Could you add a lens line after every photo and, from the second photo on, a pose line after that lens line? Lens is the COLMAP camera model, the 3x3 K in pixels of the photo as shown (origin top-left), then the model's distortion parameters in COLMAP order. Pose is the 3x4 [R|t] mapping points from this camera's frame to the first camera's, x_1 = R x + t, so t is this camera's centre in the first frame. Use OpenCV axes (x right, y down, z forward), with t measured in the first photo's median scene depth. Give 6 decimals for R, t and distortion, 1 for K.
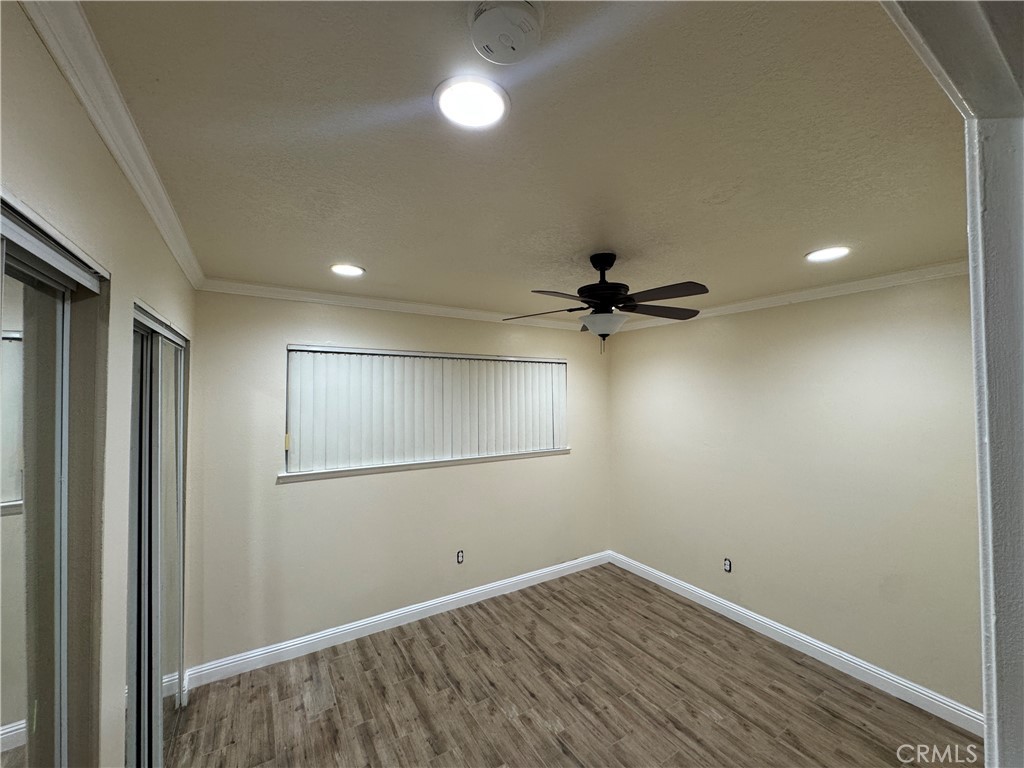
lens RADIAL K [[407.1, 0, 510.7], [0, 407.1, 385.3], [0, 0, 1]] dist [-0.002327, 0.000375]
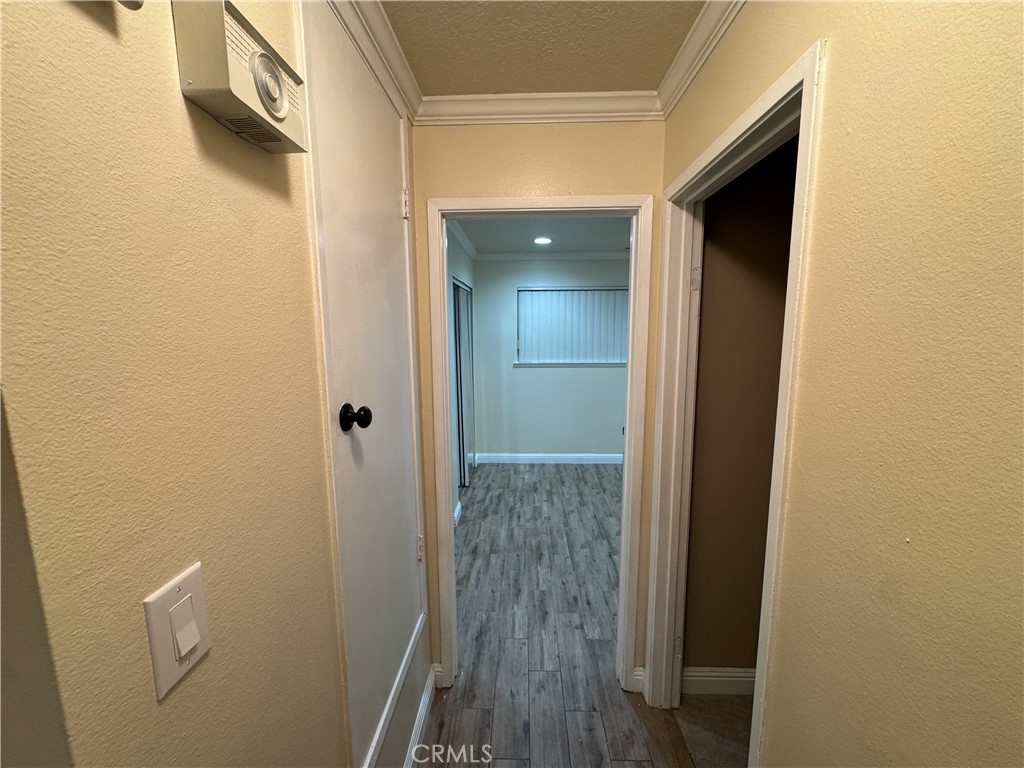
lens RADIAL K [[407.1, 0, 508.8], [0, 407.1, 382.5], [0, 0, 1]] dist [-0.002327, 0.000375]
pose [[0.827897, 0.067720, -0.556777, 0.356289], [0.019352, 0.988644, 0.149022, 0.035003], [0.560547, -0.134150, 0.817185, -0.420639]]
